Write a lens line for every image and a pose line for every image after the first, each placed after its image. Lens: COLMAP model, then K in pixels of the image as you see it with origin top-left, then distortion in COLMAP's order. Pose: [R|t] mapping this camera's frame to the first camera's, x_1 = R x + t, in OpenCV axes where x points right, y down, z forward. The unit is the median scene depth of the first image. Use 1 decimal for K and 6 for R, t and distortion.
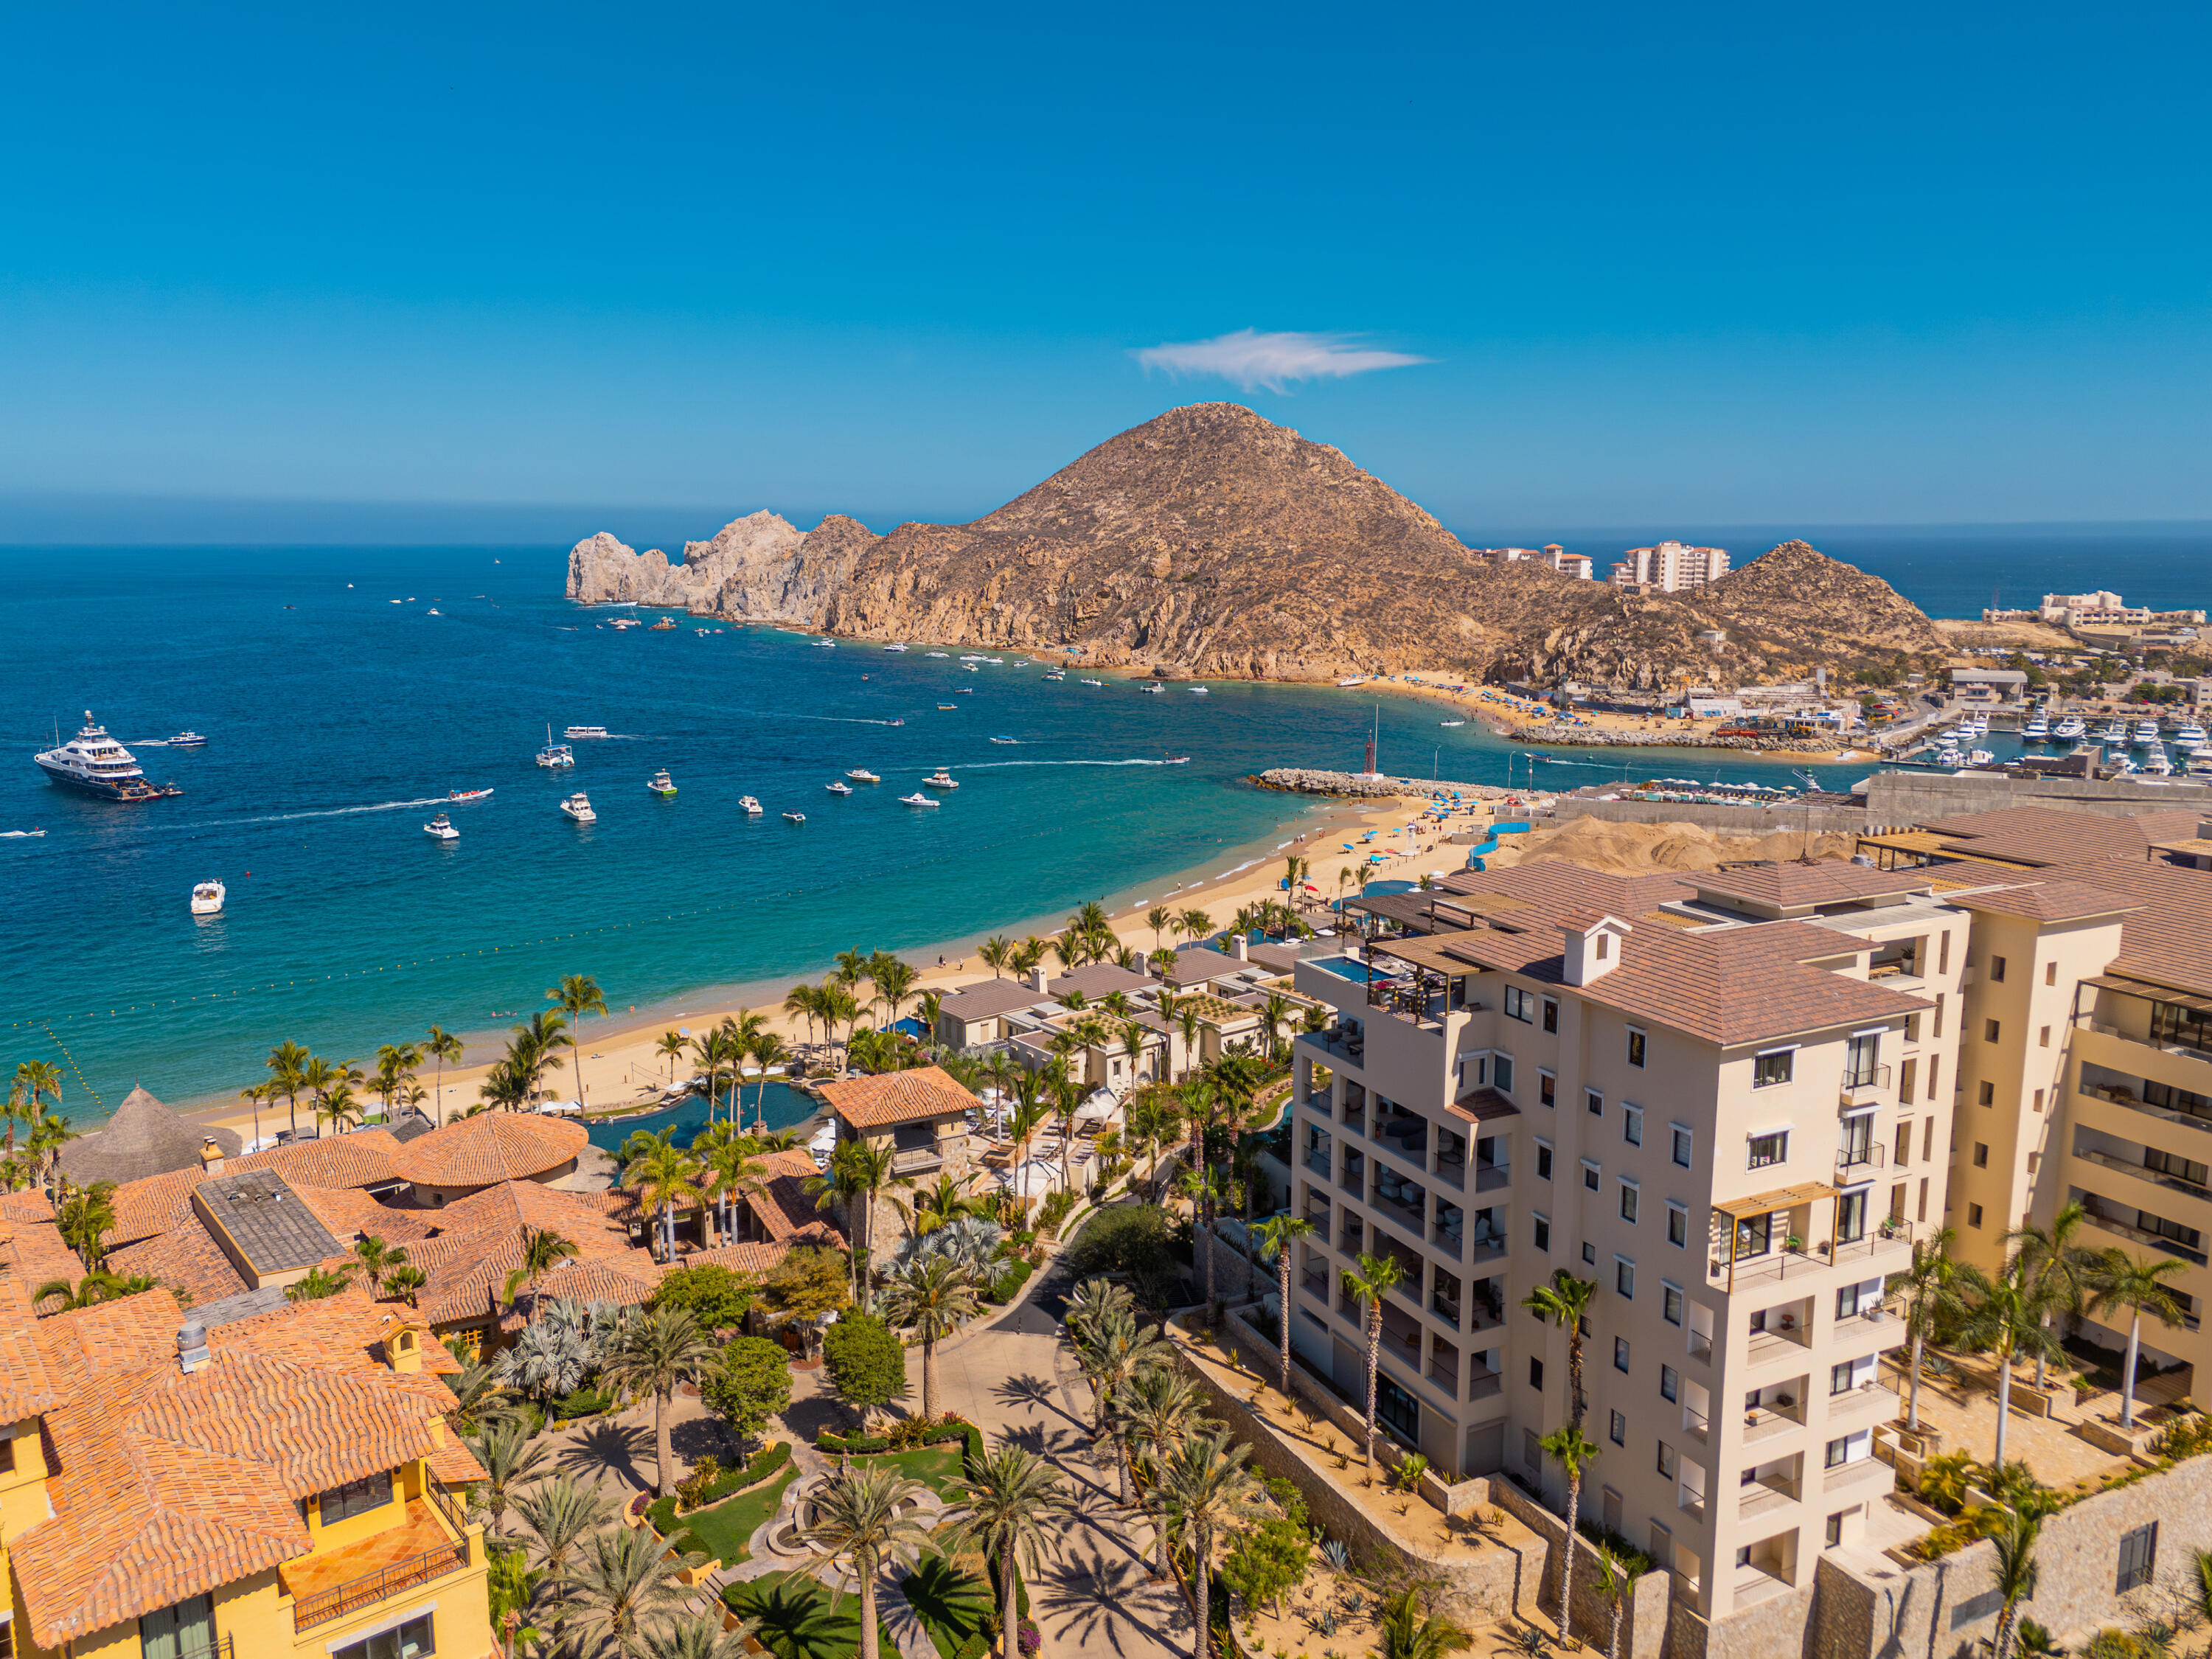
lens RADIAL K [[1798.9, 0, 1021.8], [0, 1798.9, 882.9], [0, 0, 1]] dist [0.153934, -0.133833]
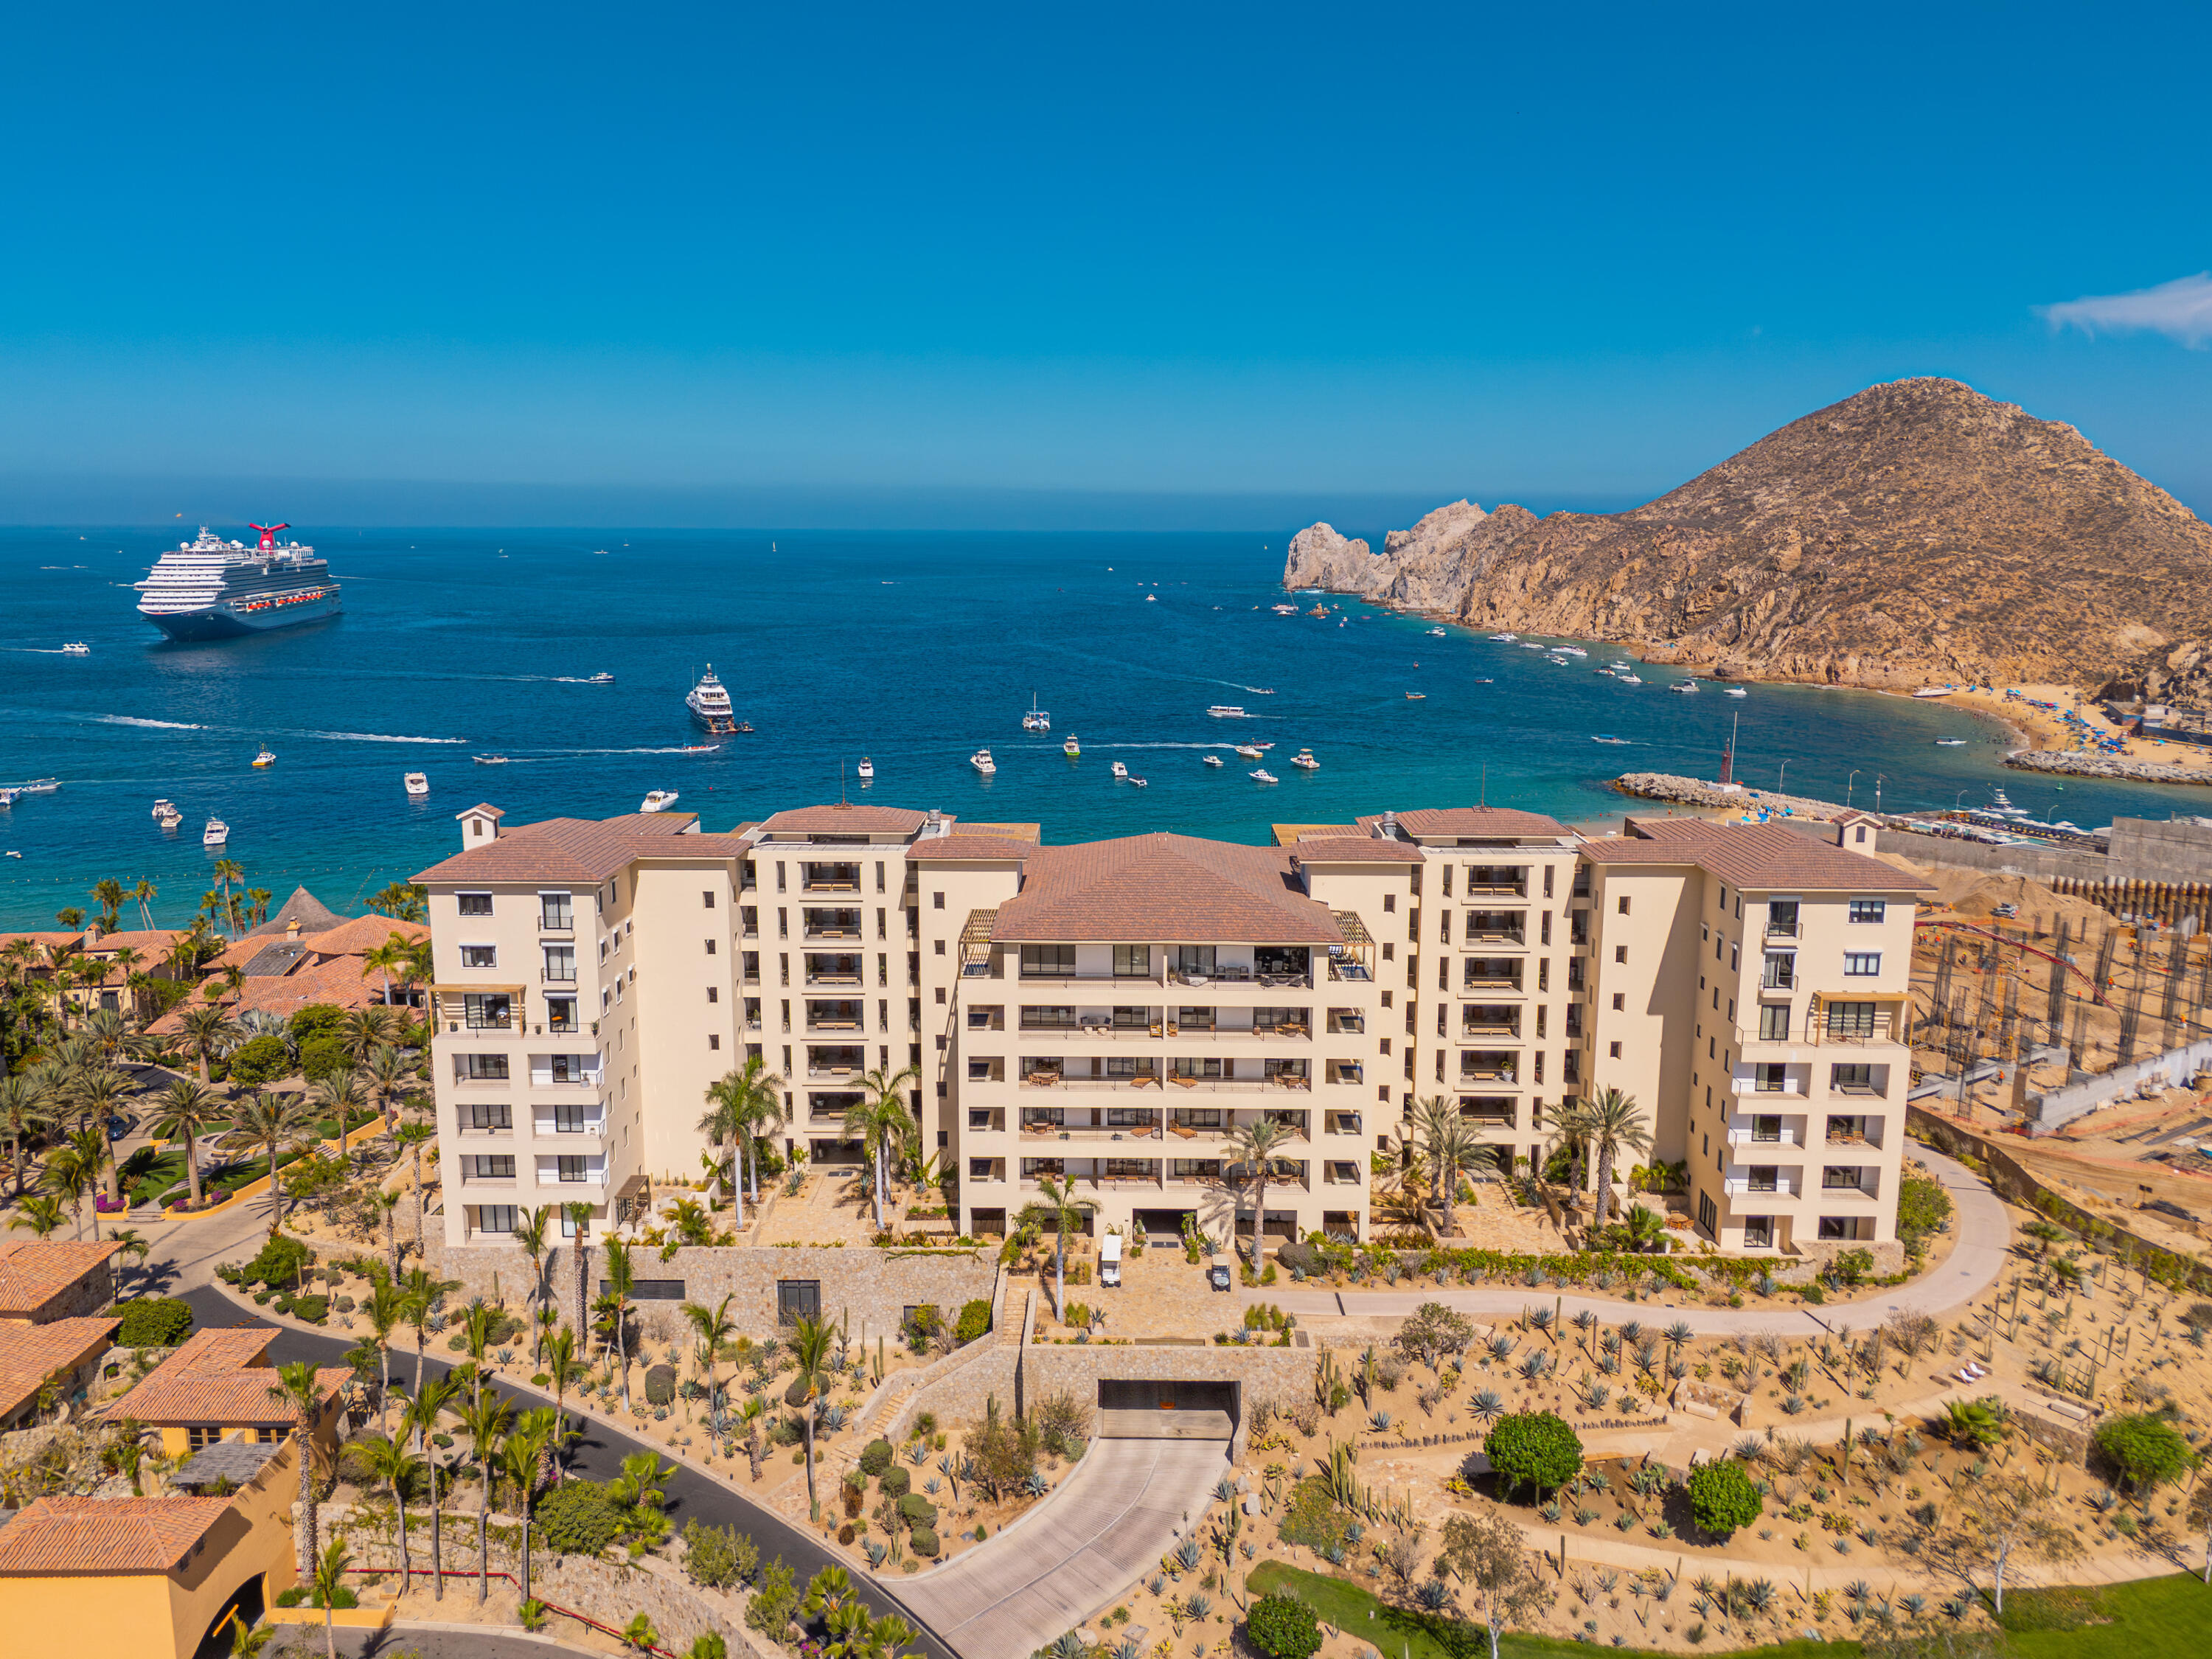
lens RADIAL K [[1798.9, 0, 1021.8], [0, 1798.9, 882.9], [0, 0, 1]] dist [0.153934, -0.133833]
pose [[0.872310, 0.105383, -0.477462, 0.196032], [-0.101014, 0.994273, 0.034901, -0.002573], [0.478406, 0.017786, 0.877959, -0.019446]]
